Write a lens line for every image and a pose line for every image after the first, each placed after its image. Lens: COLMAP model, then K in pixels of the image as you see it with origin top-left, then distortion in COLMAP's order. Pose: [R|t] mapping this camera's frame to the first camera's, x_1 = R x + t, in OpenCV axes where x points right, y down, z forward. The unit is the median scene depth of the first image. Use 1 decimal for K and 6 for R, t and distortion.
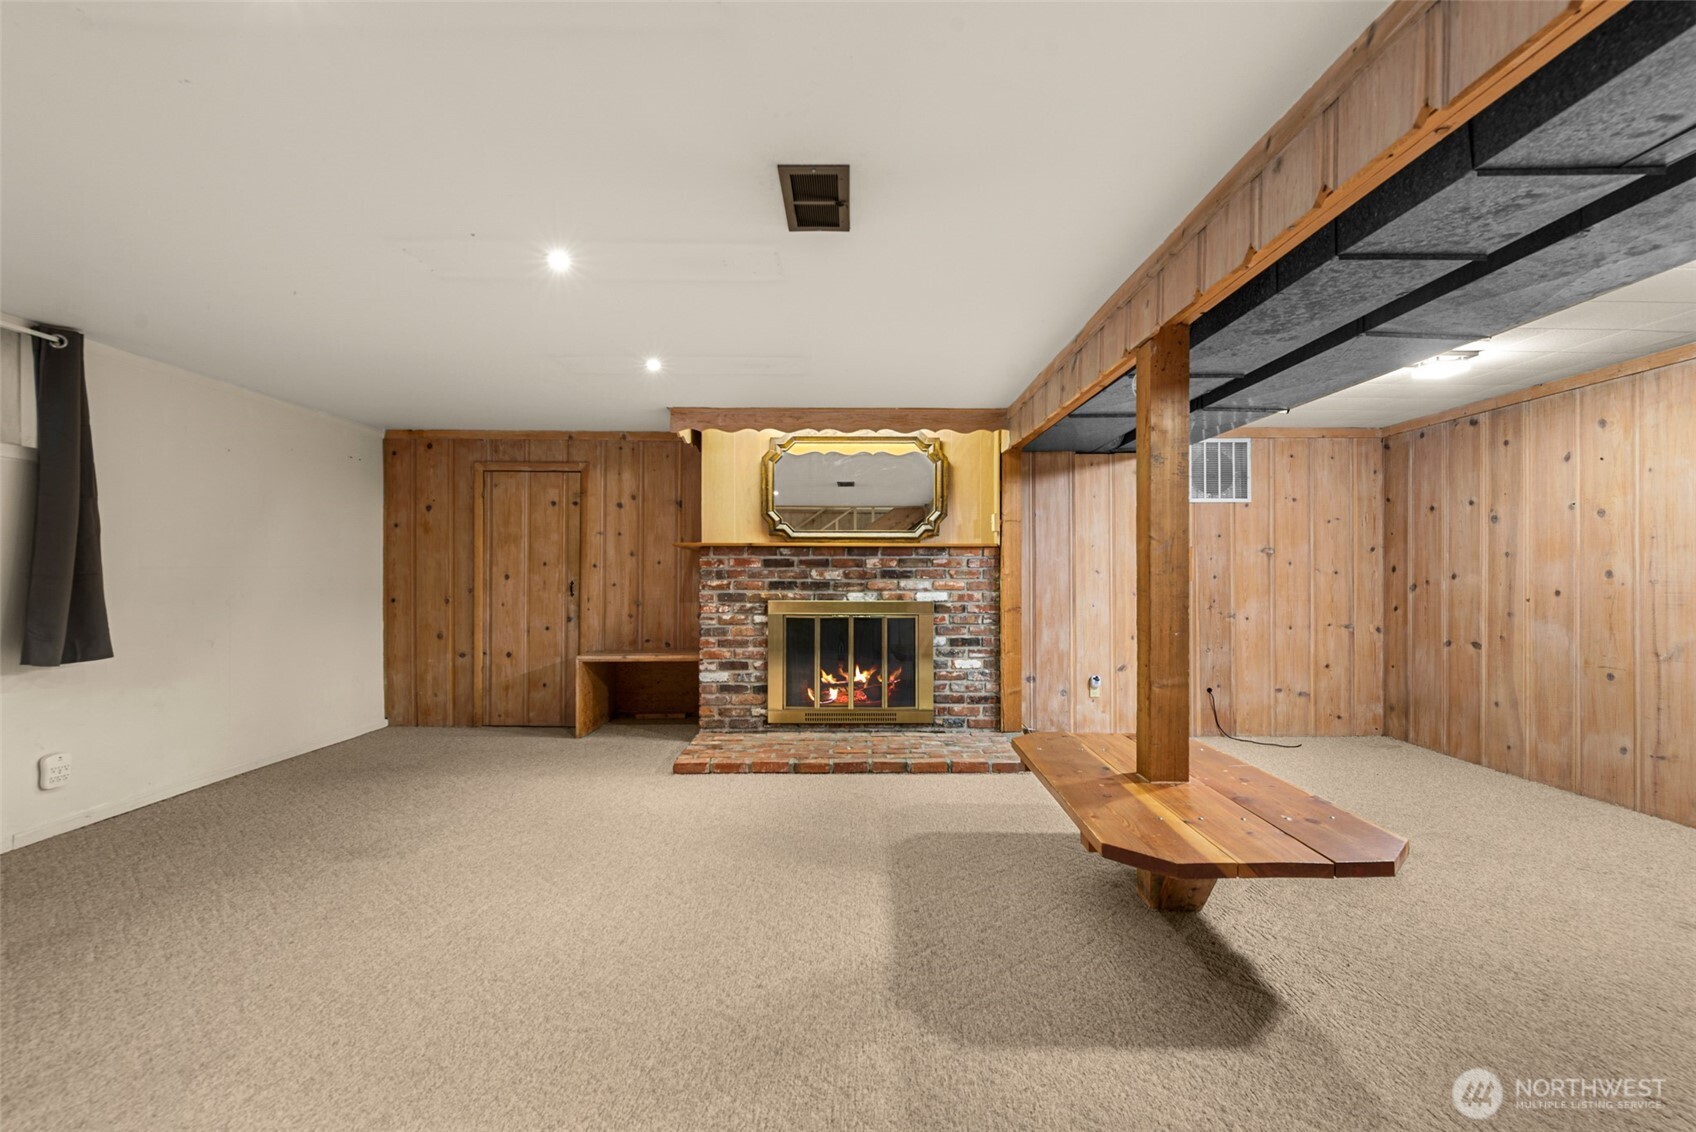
lens RADIAL K [[744.1, 0, 860.0], [0, 744.1, 578.3], [0, 0, 1]] dist [0.000125, -0.000071]
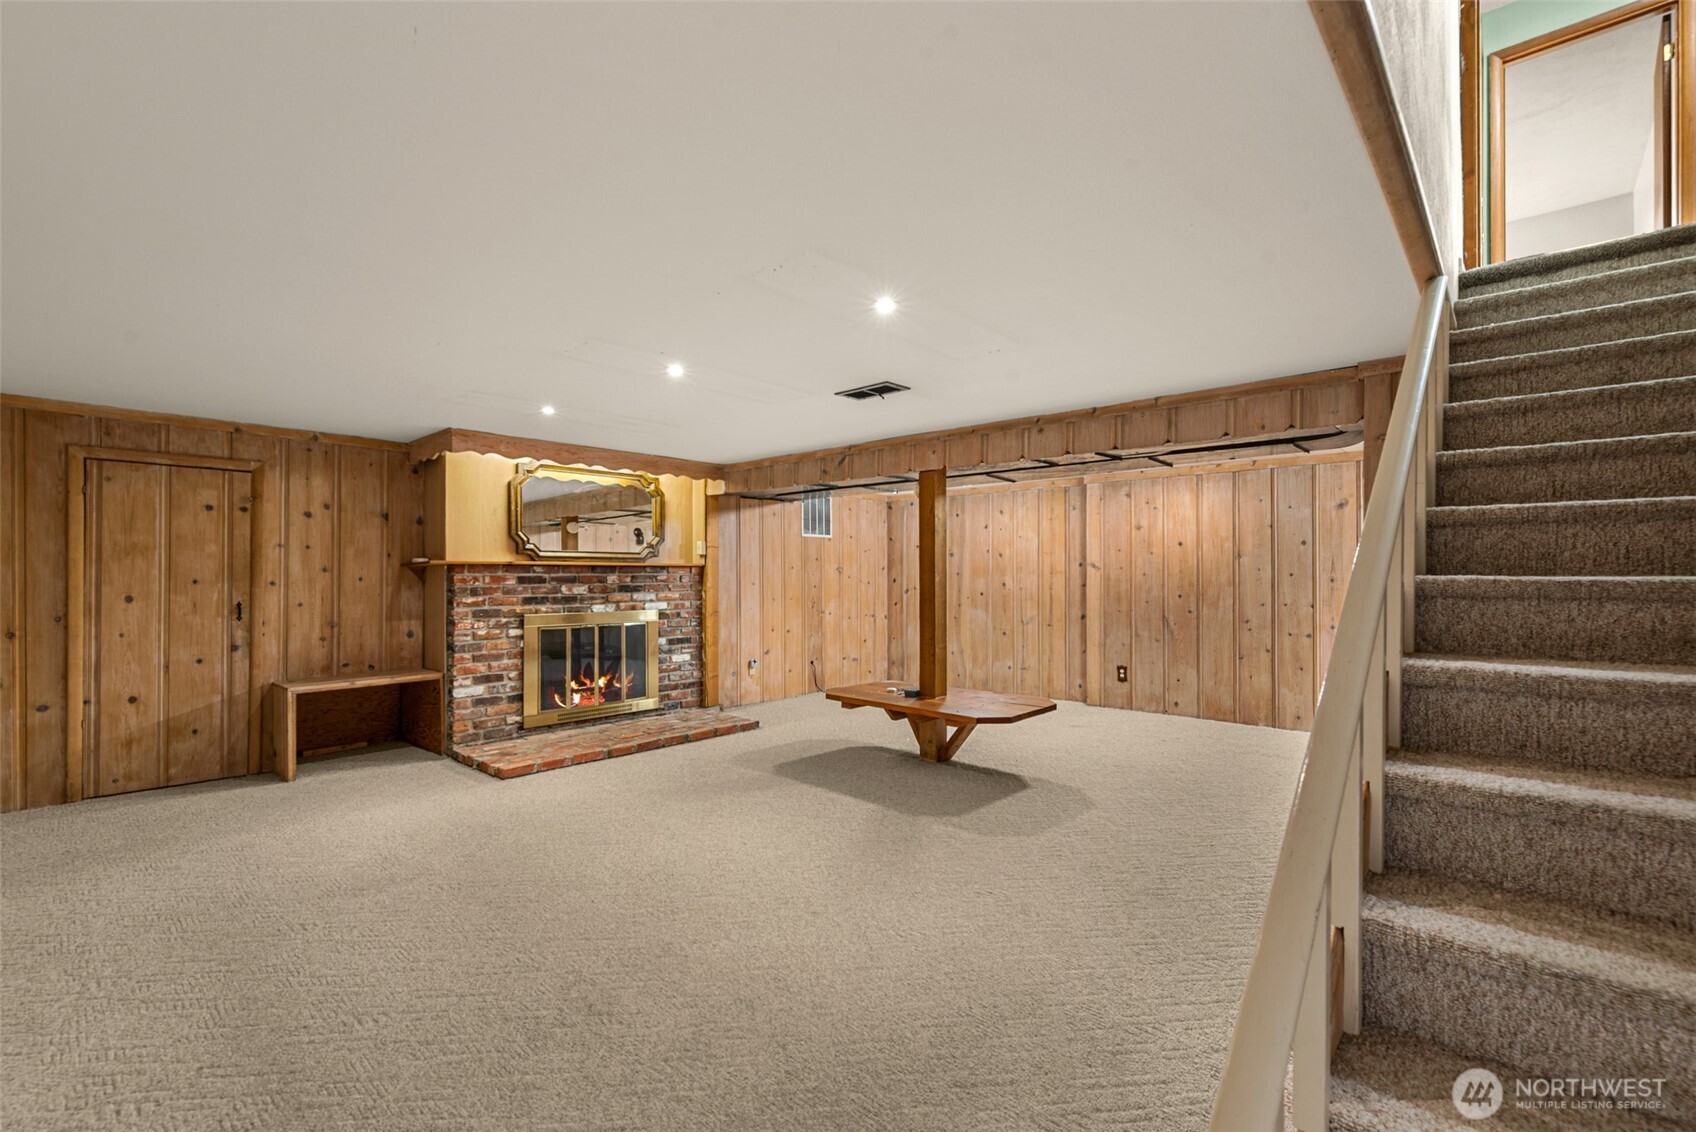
lens RADIAL K [[744.1, 0, 860.0], [0, 744.1, 578.3], [0, 0, 1]] dist [0.000125, -0.000071]
pose [[0.677098, -0.006027, 0.735868, -0.583105], [0.006352, 0.999977, 0.002346, -0.022386], [-0.735866, 0.003086, 0.677120, -0.086928]]
